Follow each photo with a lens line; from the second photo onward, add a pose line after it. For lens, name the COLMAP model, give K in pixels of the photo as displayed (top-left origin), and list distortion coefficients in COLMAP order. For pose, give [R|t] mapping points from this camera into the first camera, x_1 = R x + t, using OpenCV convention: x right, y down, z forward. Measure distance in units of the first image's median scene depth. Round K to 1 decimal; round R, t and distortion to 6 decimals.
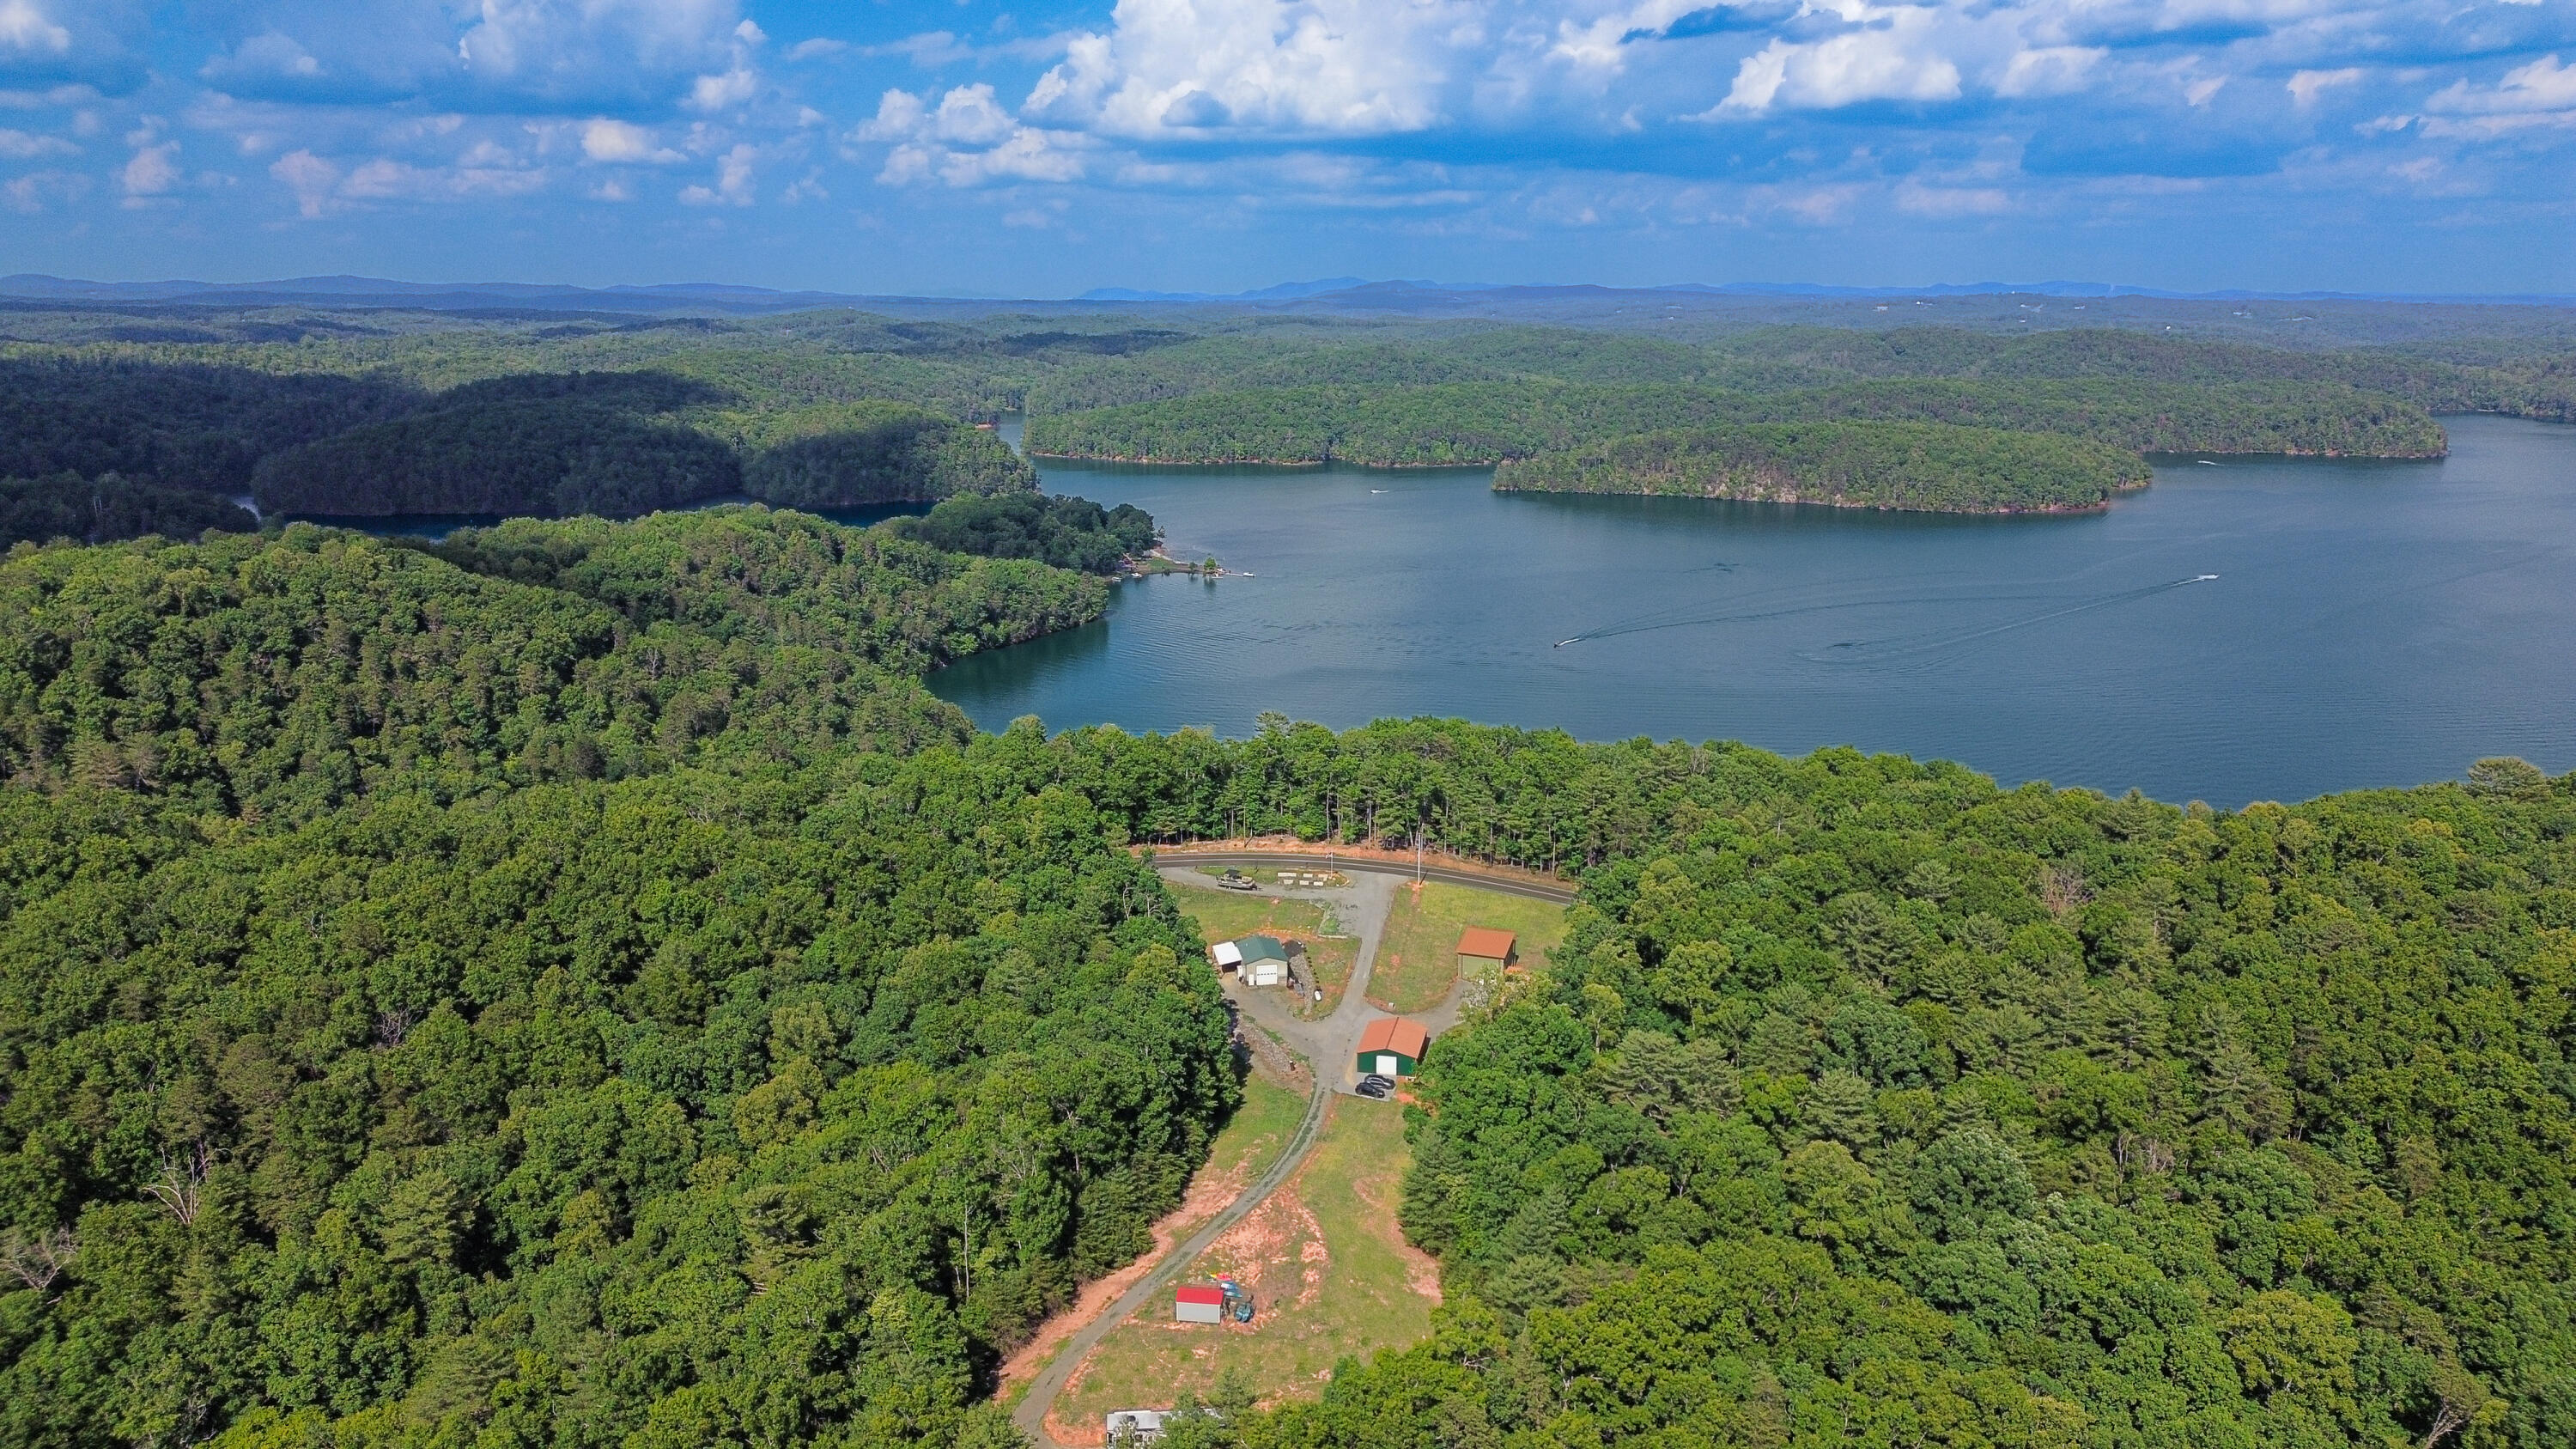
lens RADIAL K [[1756.9, 0, 1288.0], [0, 1756.9, 724.5], [0, 0, 1]] dist [0.089068, -0.093692]
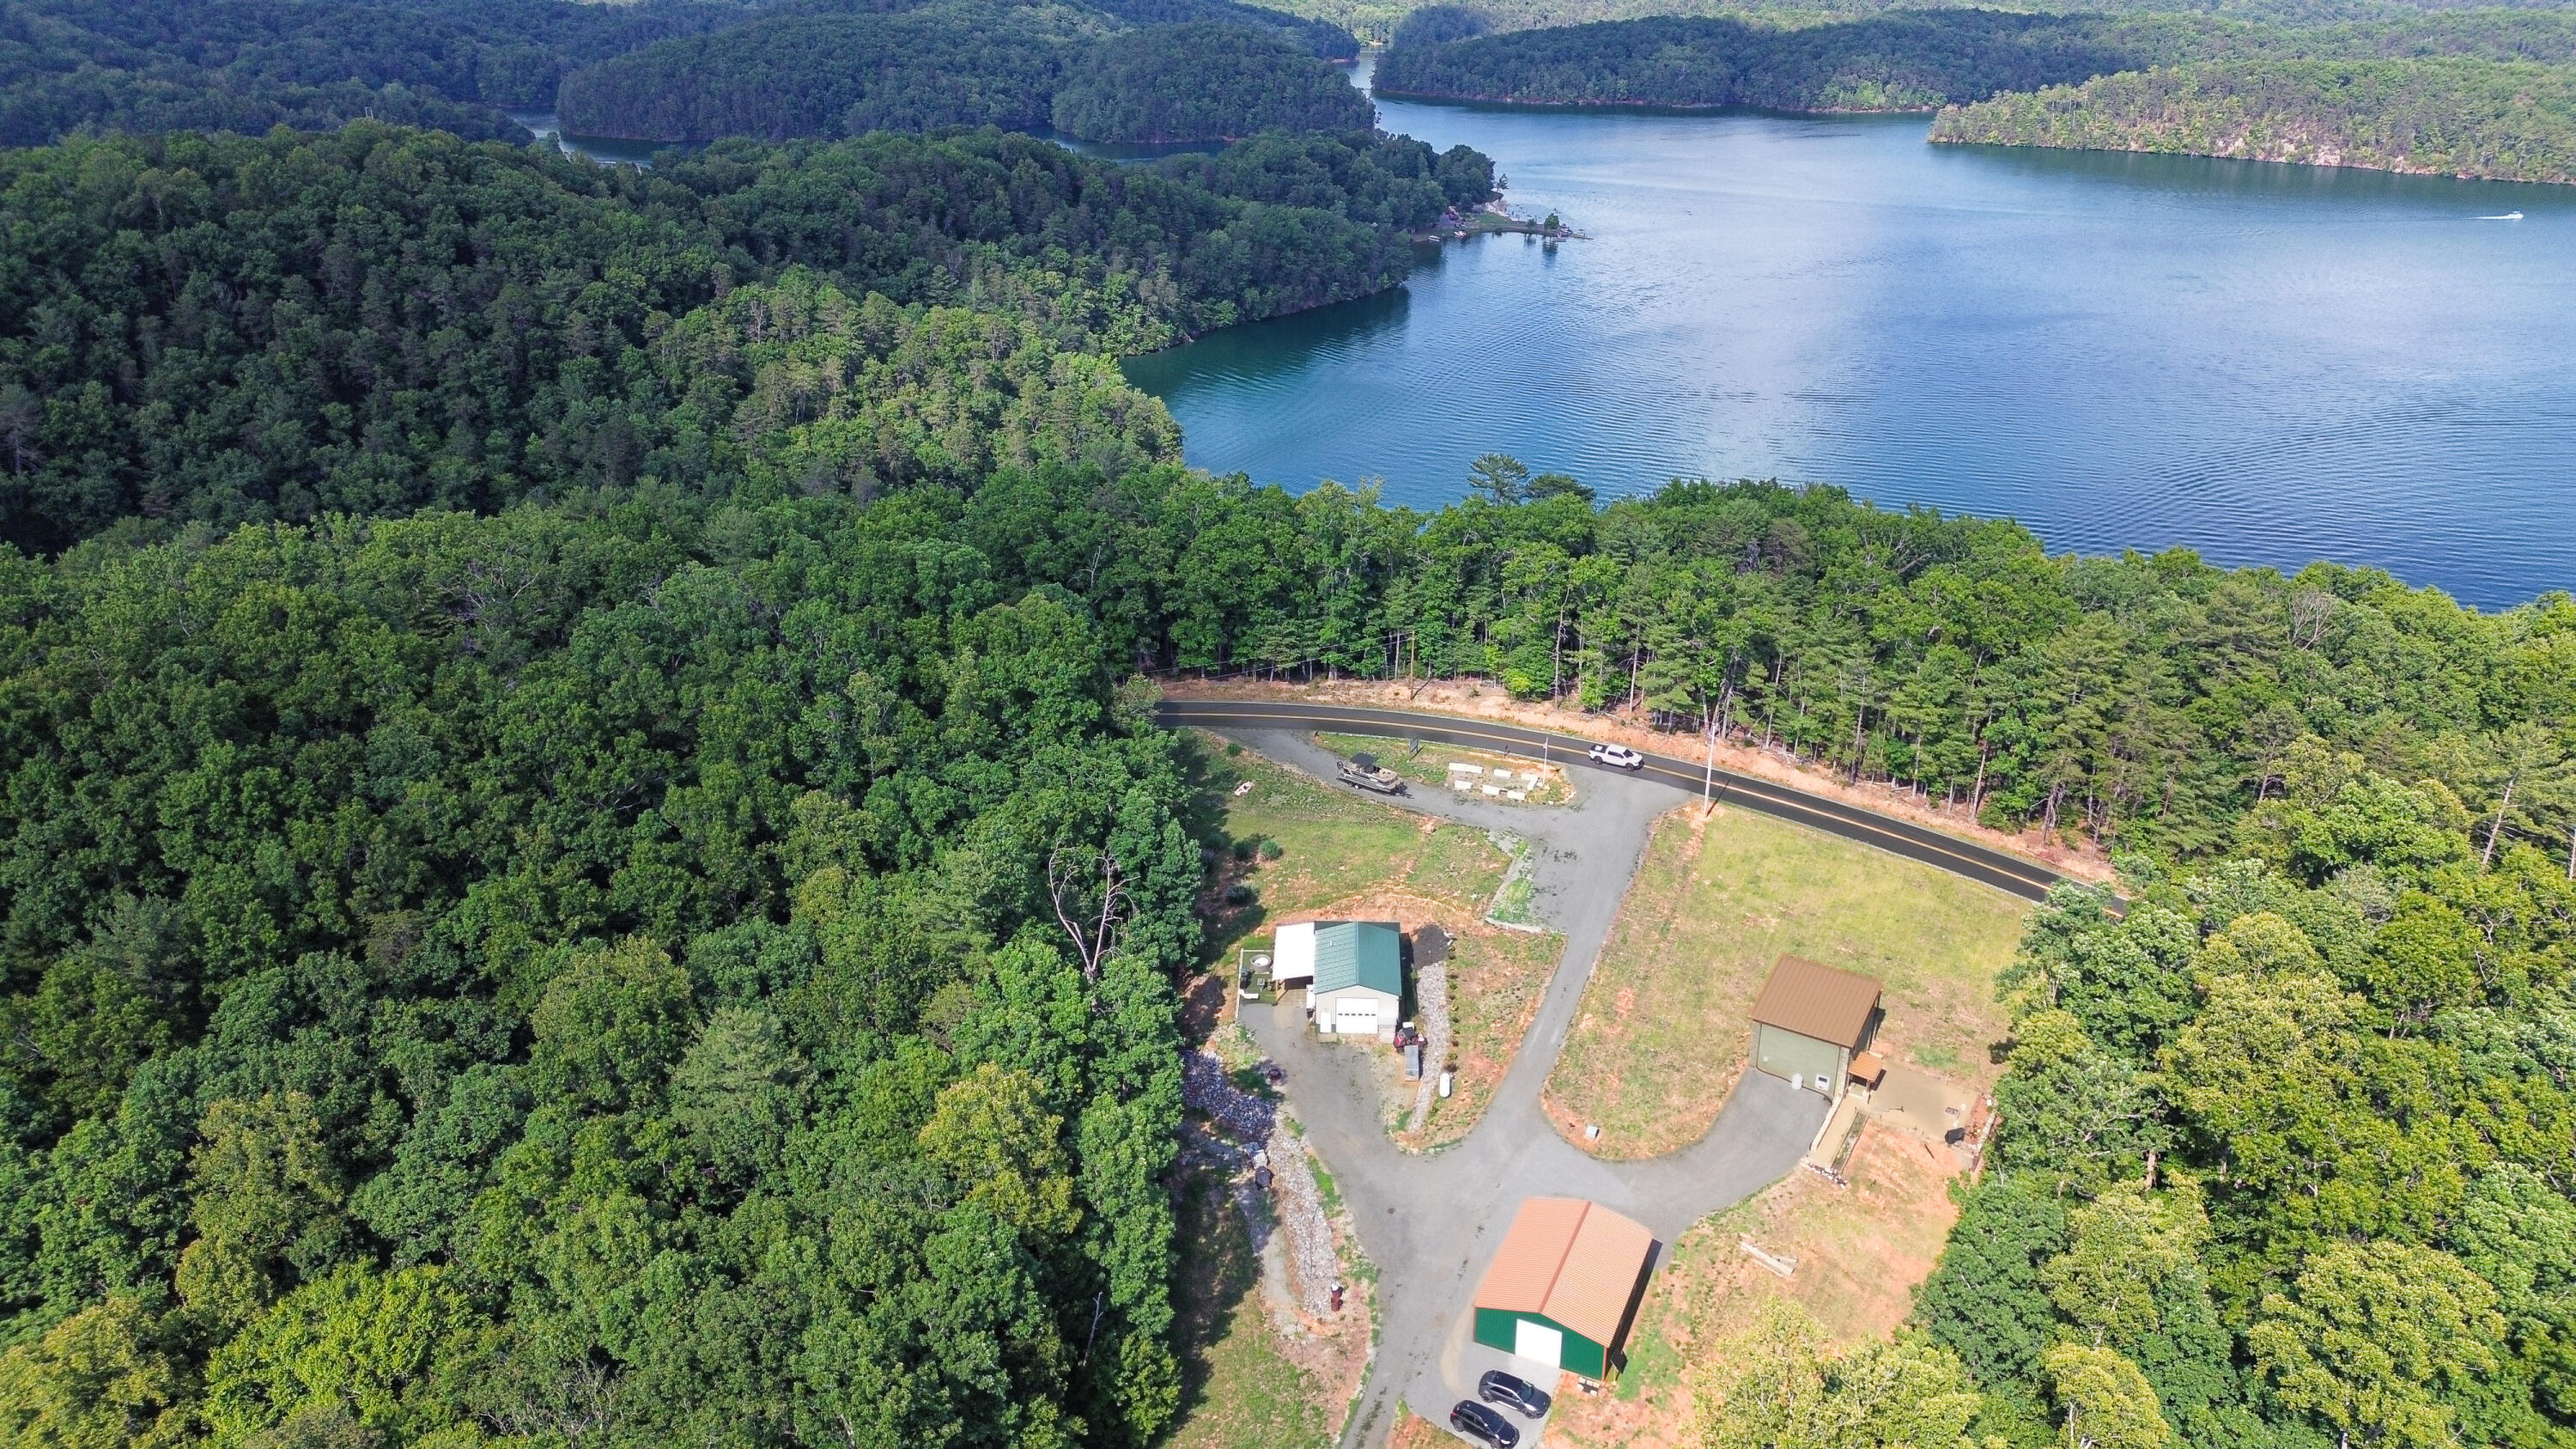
lens RADIAL K [[1756.9, 0, 1288.0], [0, 1756.9, 724.5], [0, 0, 1]] dist [0.089068, -0.093692]
pose [[0.976701, 0.088774, -0.195384, 0.037948], [-0.052028, 0.981220, 0.185743, -0.021309], [0.208204, -0.171250, 0.962977, 0.328665]]
